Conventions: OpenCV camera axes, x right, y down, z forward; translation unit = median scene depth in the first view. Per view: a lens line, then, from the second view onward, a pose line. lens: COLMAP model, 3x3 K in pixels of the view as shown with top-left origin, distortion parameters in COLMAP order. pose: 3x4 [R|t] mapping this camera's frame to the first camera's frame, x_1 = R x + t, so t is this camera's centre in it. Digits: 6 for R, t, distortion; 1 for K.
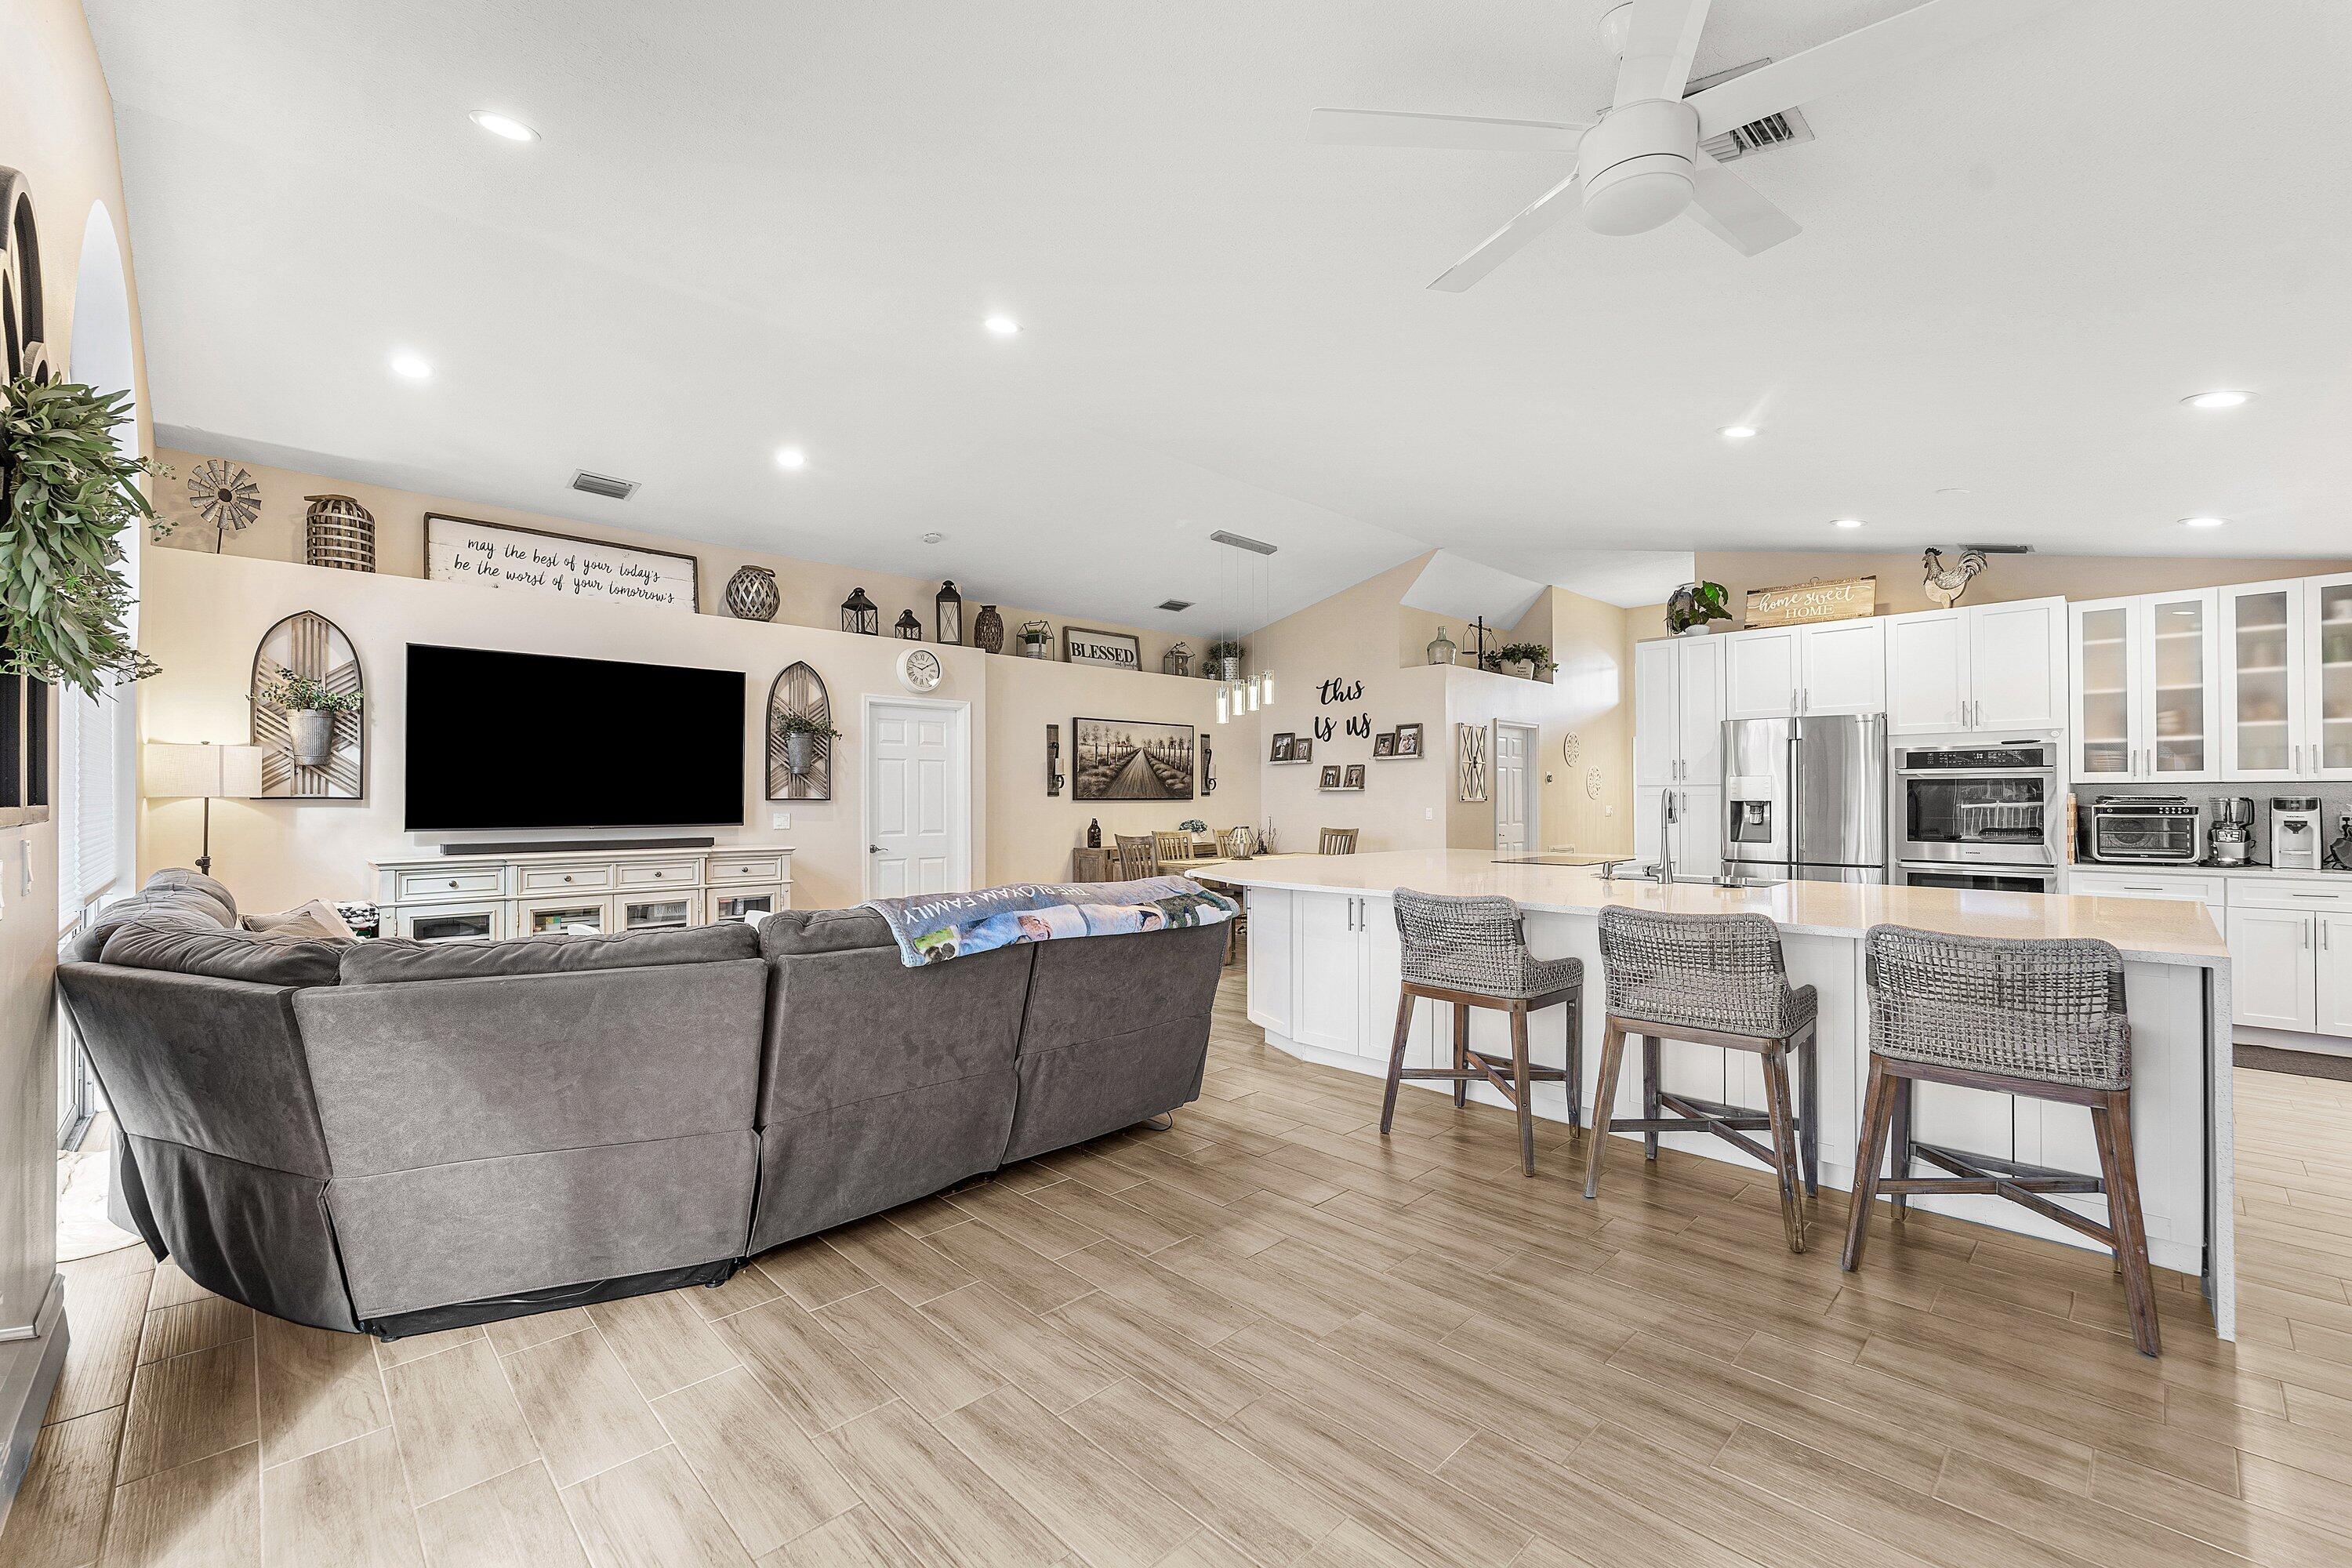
lens RADIAL K [[968.9, 0, 1176.0], [0, 968.9, 784.0], [0, 0, 1]] dist [-0.002052, 0.000262]
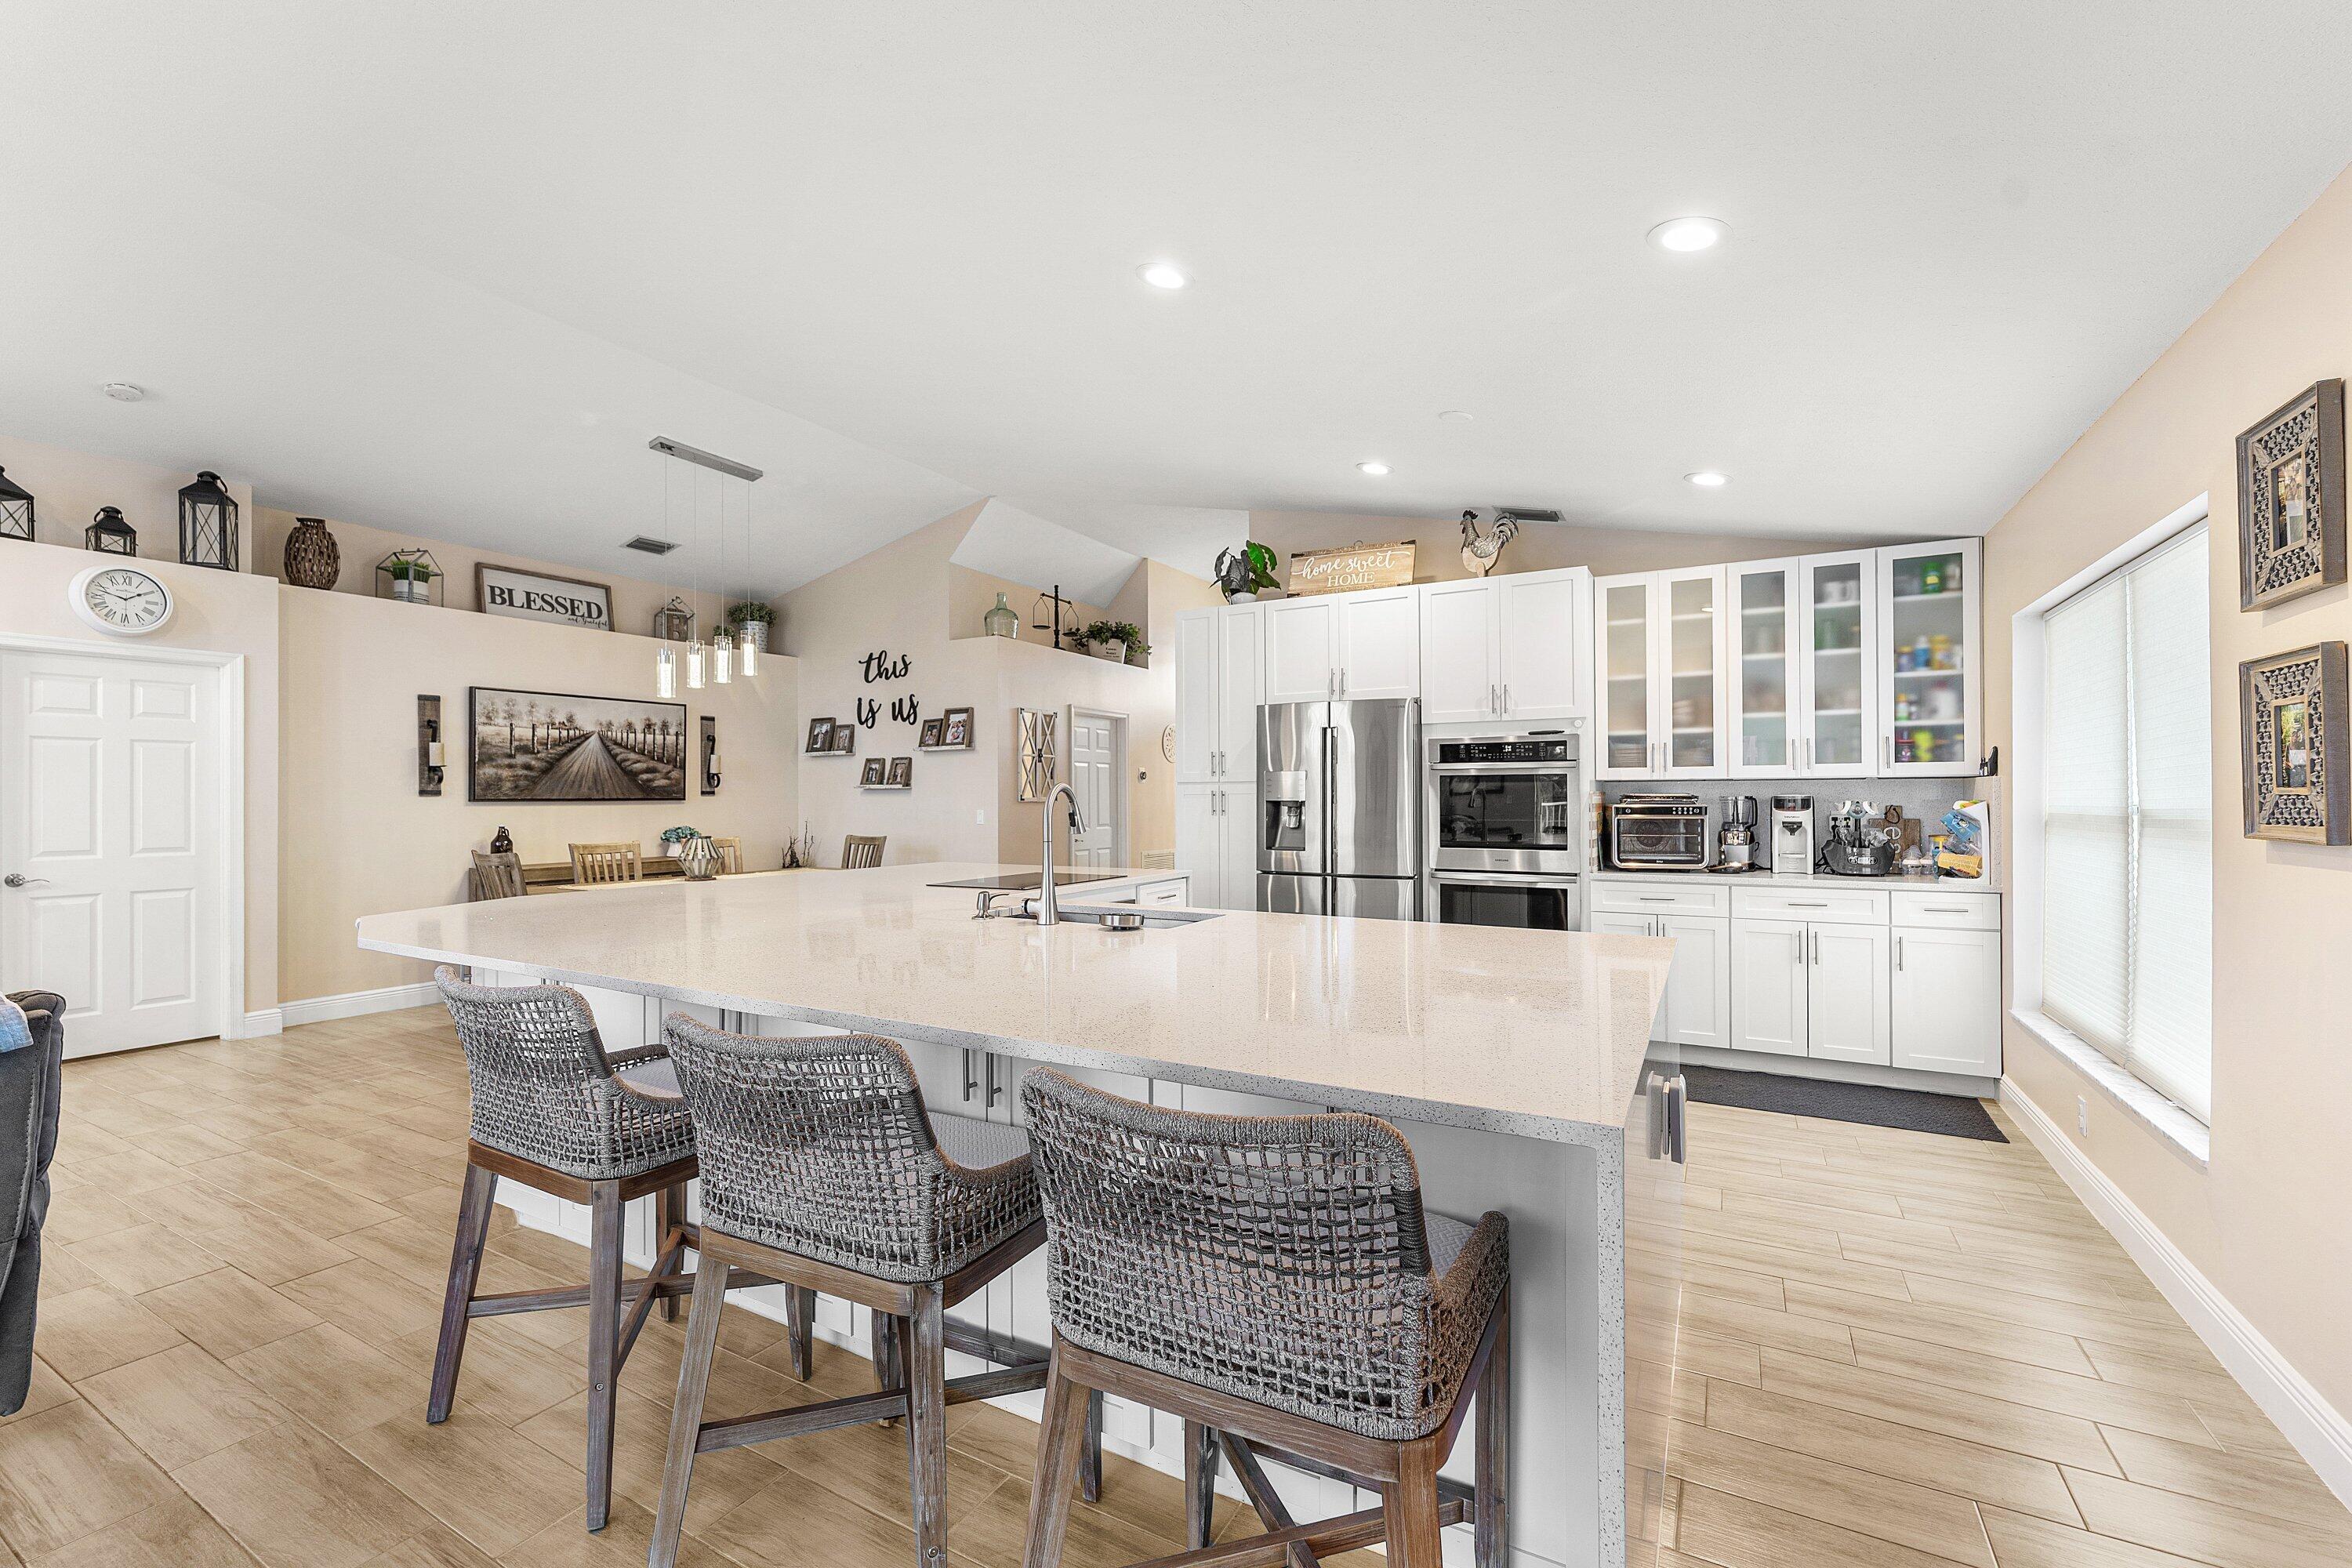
lens RADIAL K [[979.1, 0, 1176.0], [0, 979.1, 784.0], [0, 0, 1]] dist [-0.000469, -0.000137]
pose [[0.960516, 0.002500, 0.278214, 0.238334], [-0.002630, 0.999997, 0.000096, 0.002710], [-0.278213, -0.000824, 0.960519, 0.190565]]
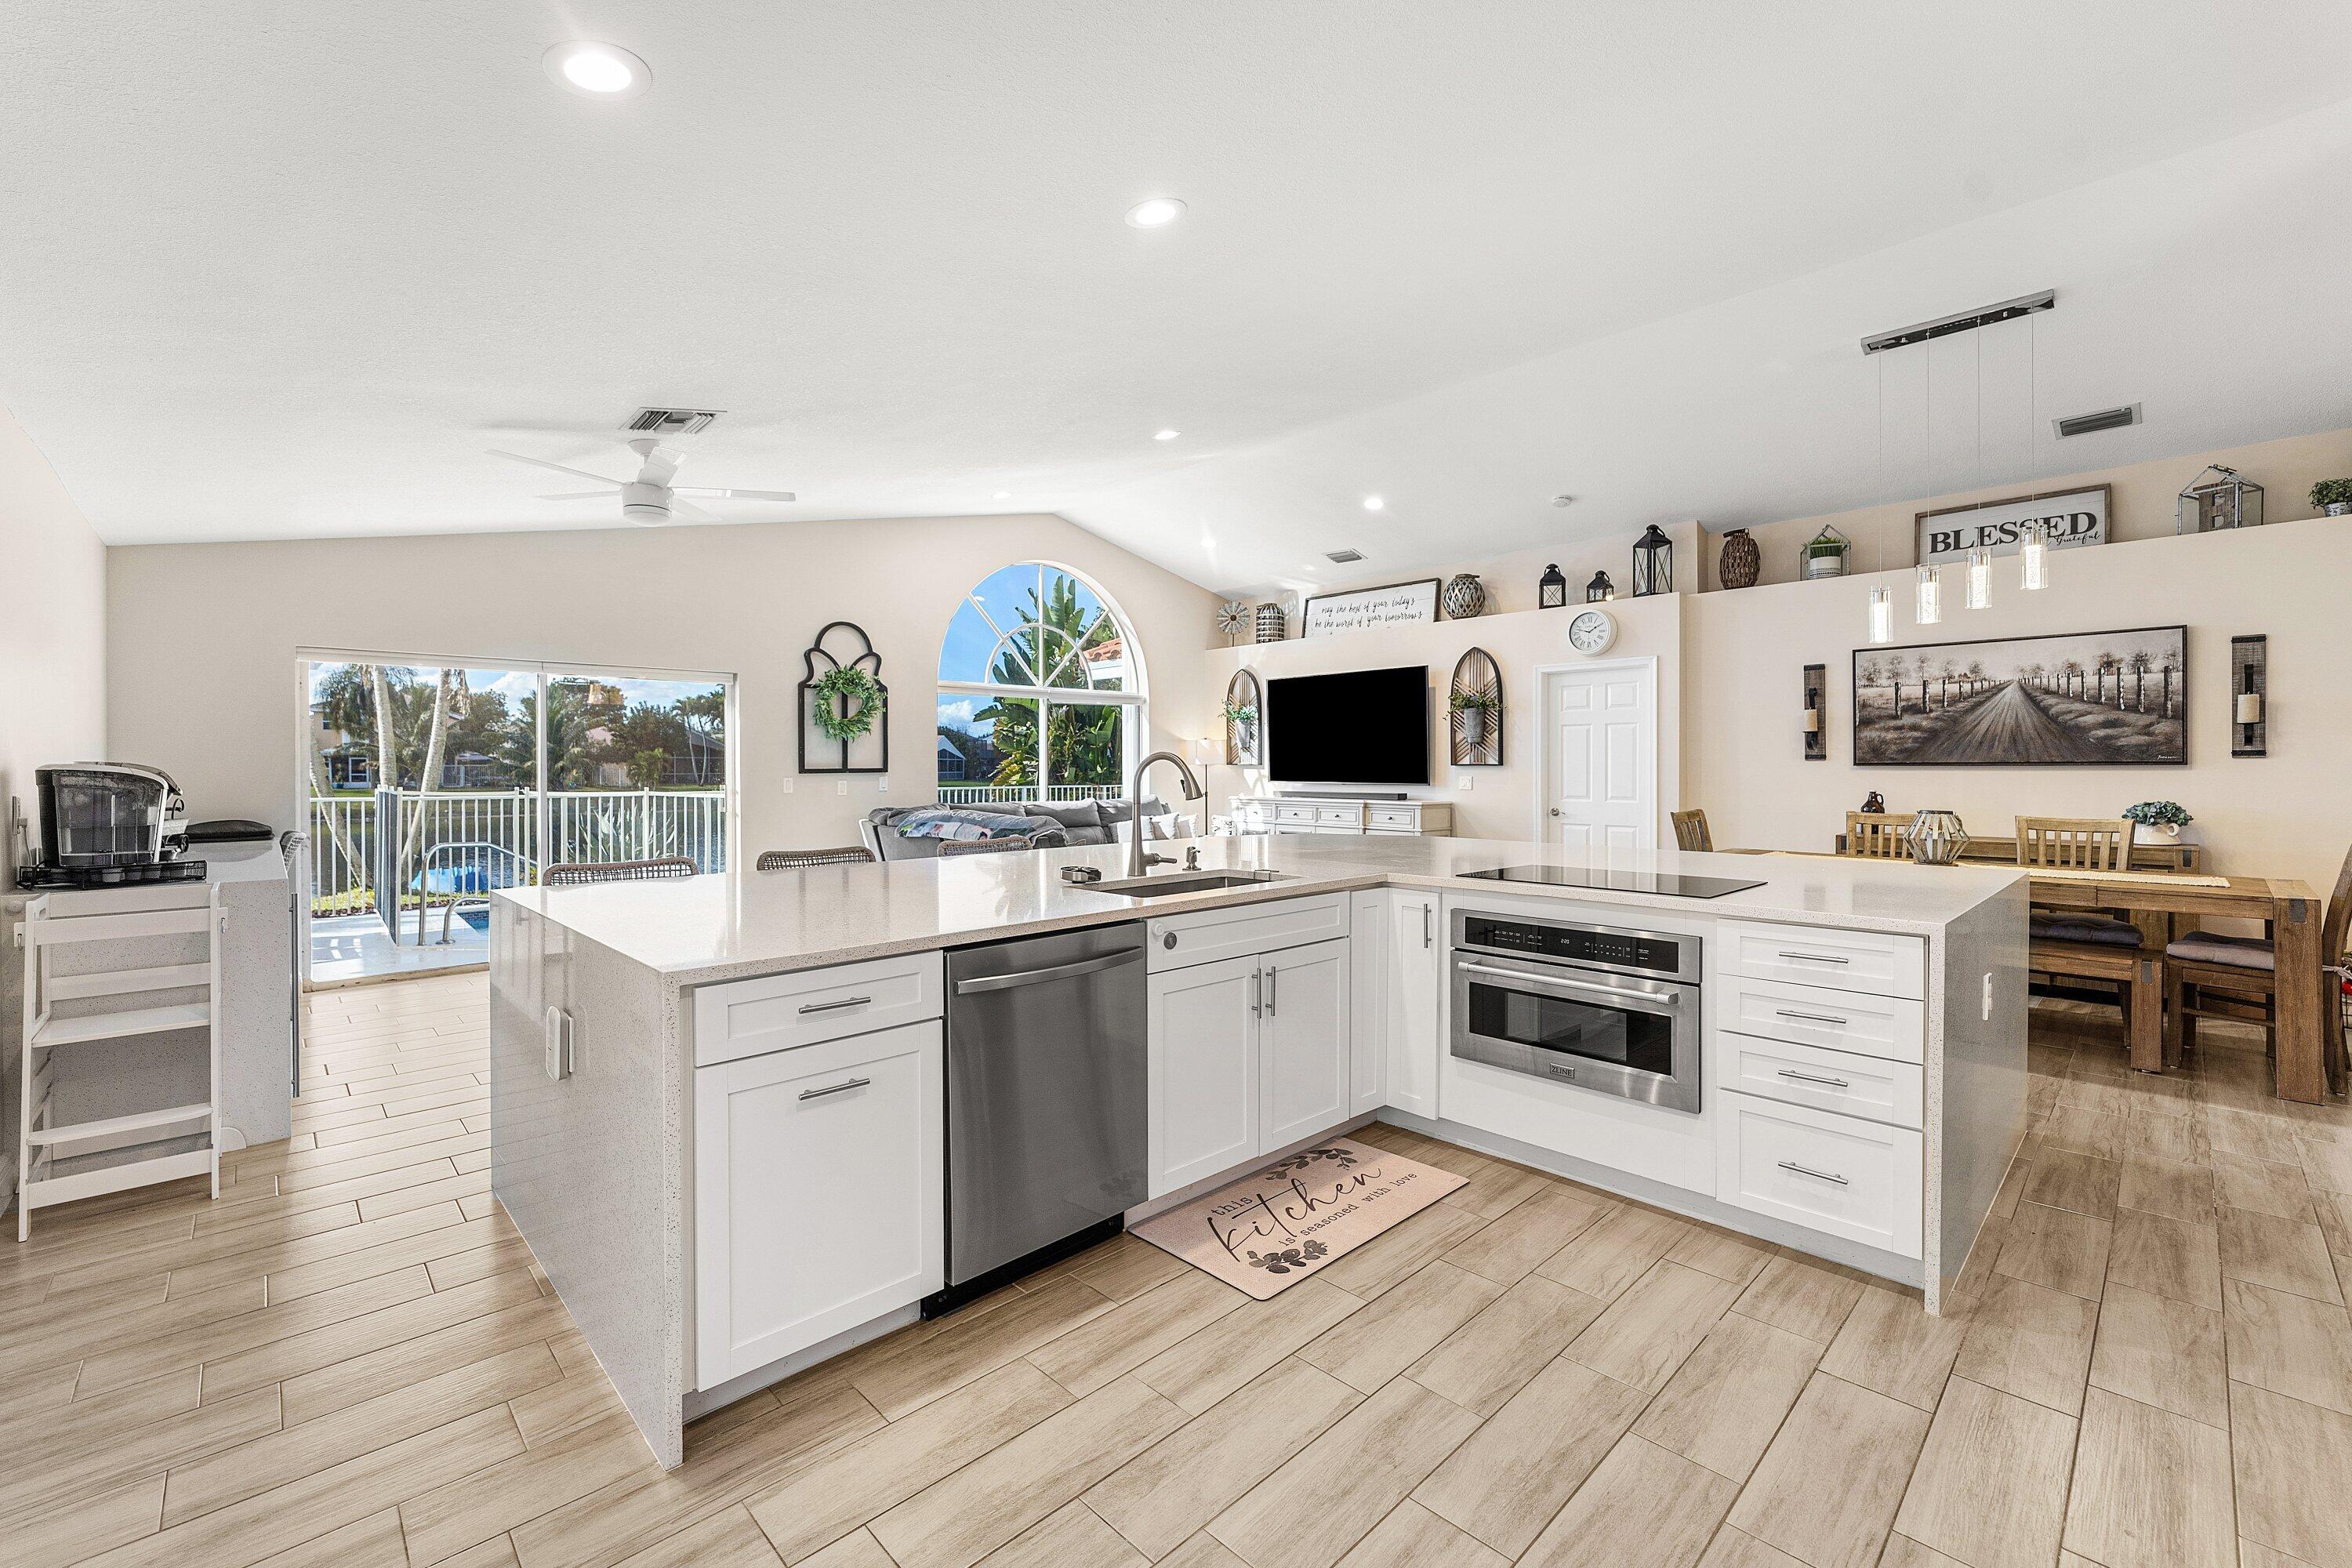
lens RADIAL K [[969.7, 0, 1136.6], [0, 969.7, 778.1], [0, 0, 1]] dist [0.000886, -0.000008]
pose [[-0.032016, 0.011649, -0.999419, 0.767763], [0.014561, 0.999831, 0.011188, 0.012386], [0.999381, -0.014194, -0.032180, 0.596936]]
